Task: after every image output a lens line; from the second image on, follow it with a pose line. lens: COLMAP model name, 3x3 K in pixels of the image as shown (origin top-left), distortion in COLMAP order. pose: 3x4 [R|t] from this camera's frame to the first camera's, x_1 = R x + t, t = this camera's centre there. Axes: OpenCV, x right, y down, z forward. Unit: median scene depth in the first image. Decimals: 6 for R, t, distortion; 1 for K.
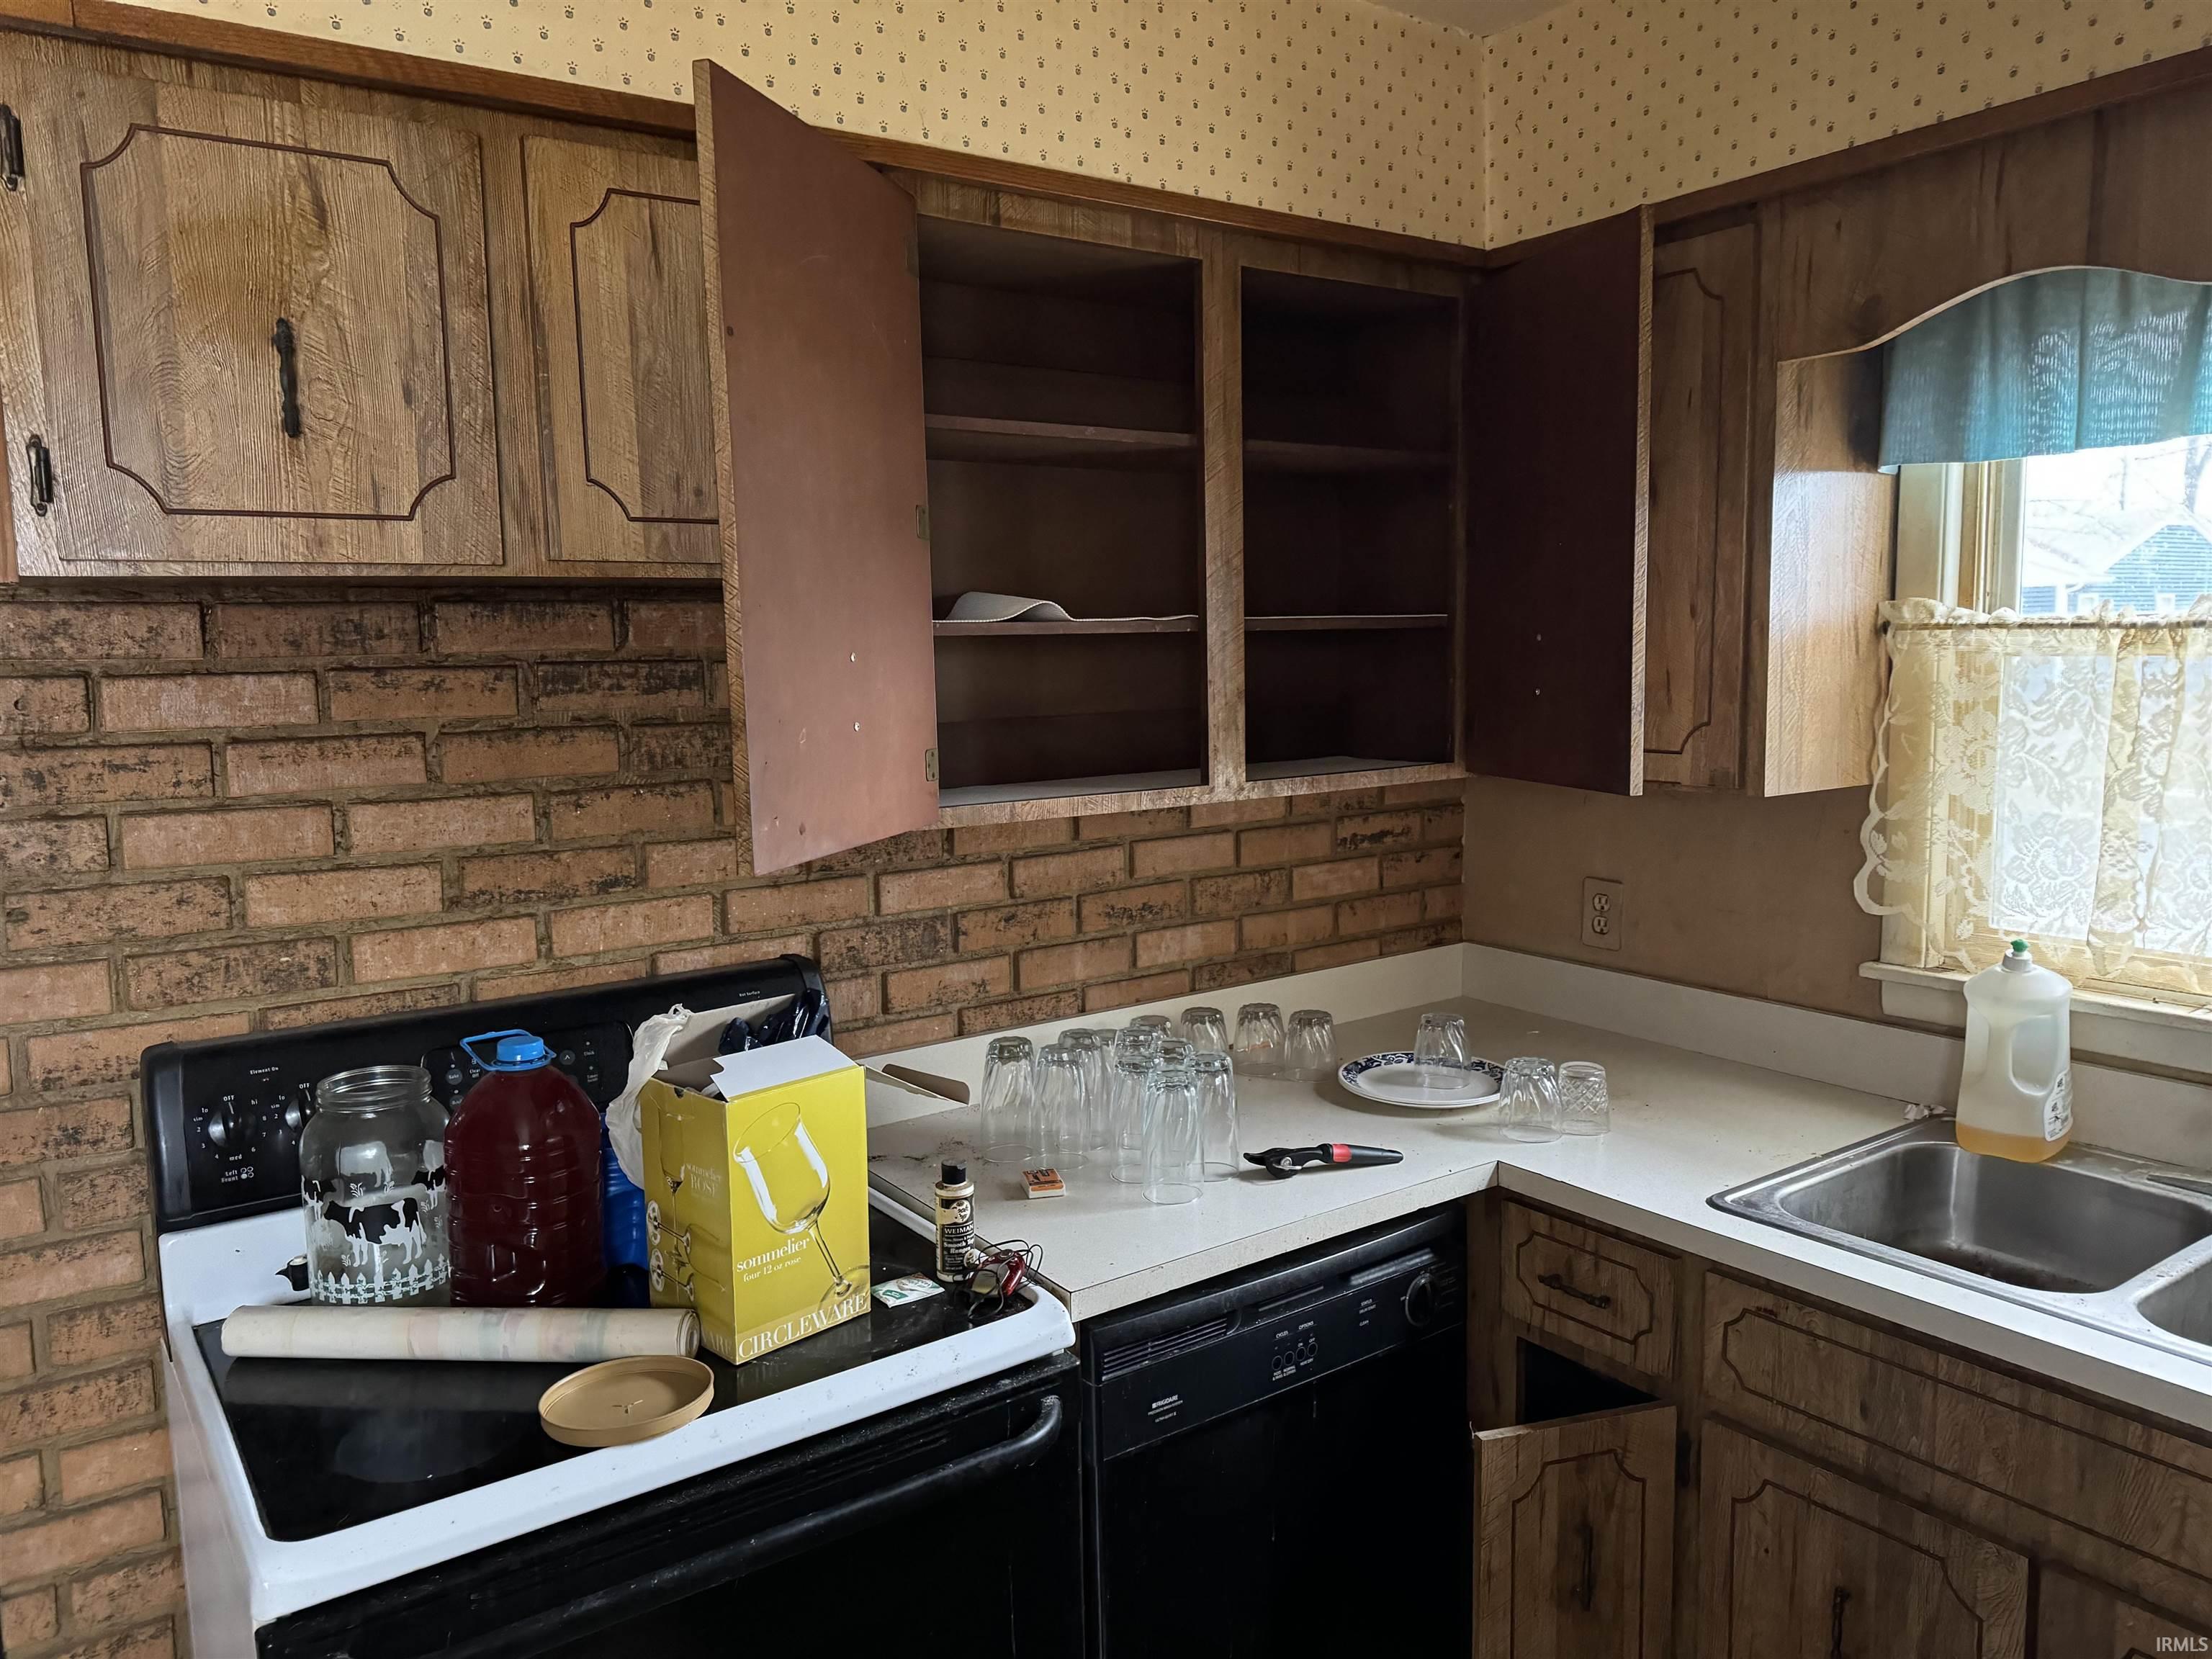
lens RADIAL K [[1572.1, 0, 1106.0], [0, 1572.1, 829.5], [0, 0, 1]] dist [0.009929, 0.004967]
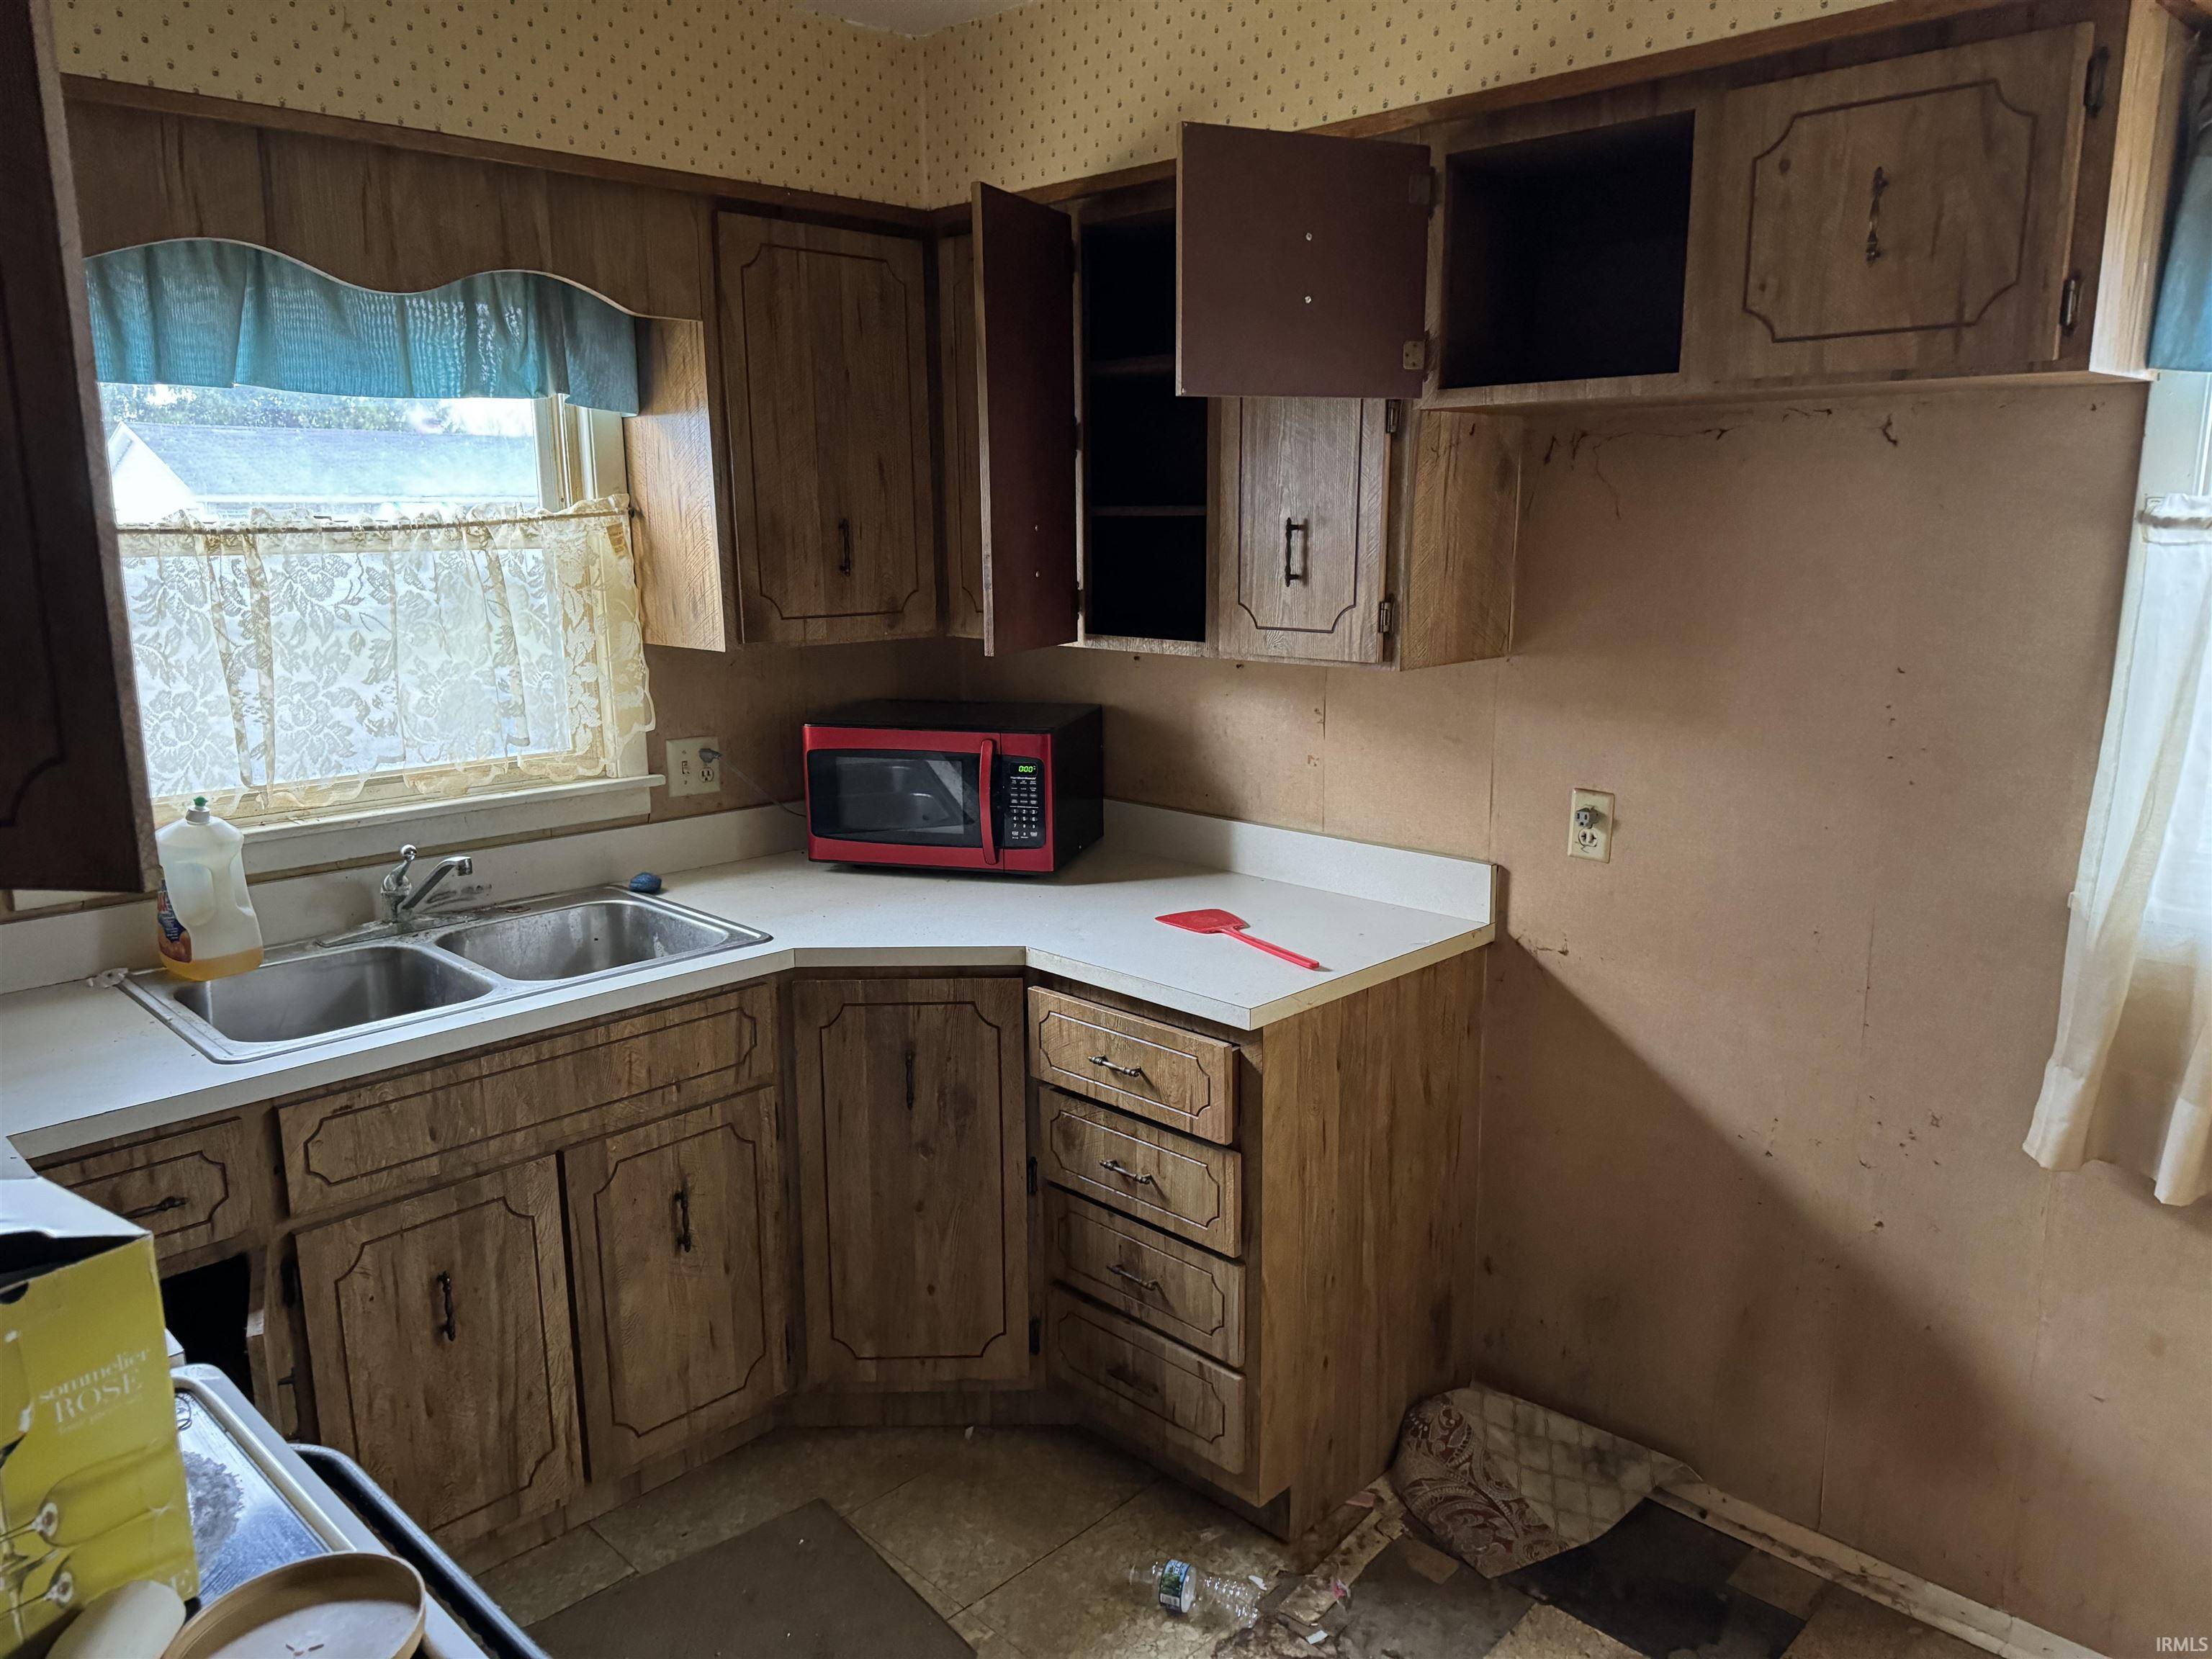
lens RADIAL K [[1543.3, 0, 1106.0], [0, 1543.3, 829.5], [0, 0, 1]] dist [-0.000892, -0.000691]
pose [[-0.168974, -0.178966, 0.969236, -0.707184], [0.127415, 0.971159, 0.201534, -0.056187], [-0.977350, 0.157549, -0.141298, 0.520302]]
